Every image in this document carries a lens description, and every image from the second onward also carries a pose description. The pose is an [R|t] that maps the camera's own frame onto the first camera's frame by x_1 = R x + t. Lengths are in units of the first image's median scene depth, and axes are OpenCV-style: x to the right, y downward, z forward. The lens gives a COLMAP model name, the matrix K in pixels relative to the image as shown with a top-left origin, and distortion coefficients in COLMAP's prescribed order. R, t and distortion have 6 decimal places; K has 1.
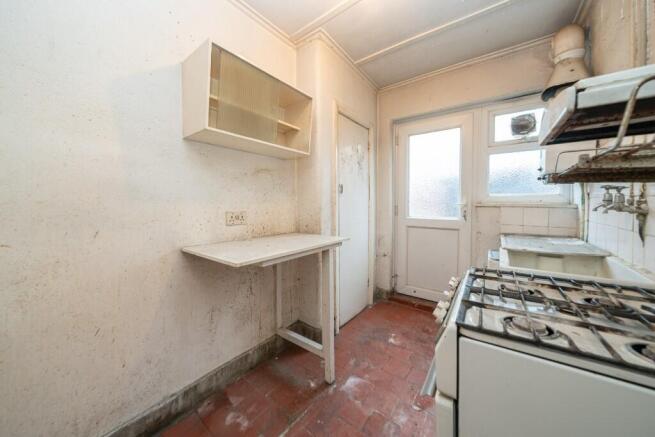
lens RADIAL K [[232.1, 0, 327.7], [0, 232.1, 211.7], [0, 0, 1]] dist [0.001304, 0.000067]
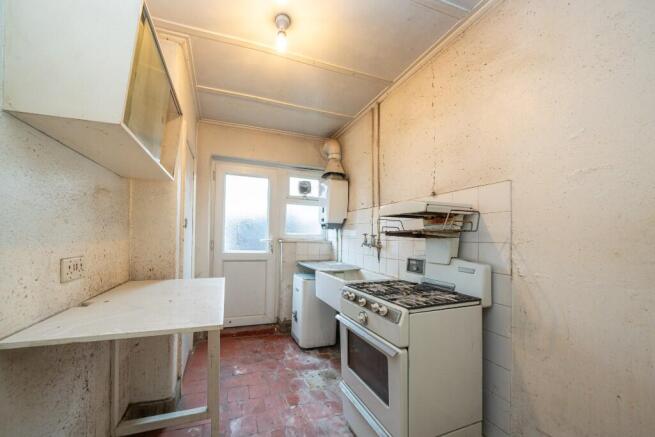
lens RADIAL K [[234.5, 0, 303.7], [0, 234.5, 237.2], [0, 0, 1]] dist [-0.000402, -0.000046]
pose [[0.579629, 0.010529, 0.814812, -0.415486], [0.008301, 0.999788, -0.018824, -0.026473], [-0.814838, 0.017675, 0.579419, 0.143298]]
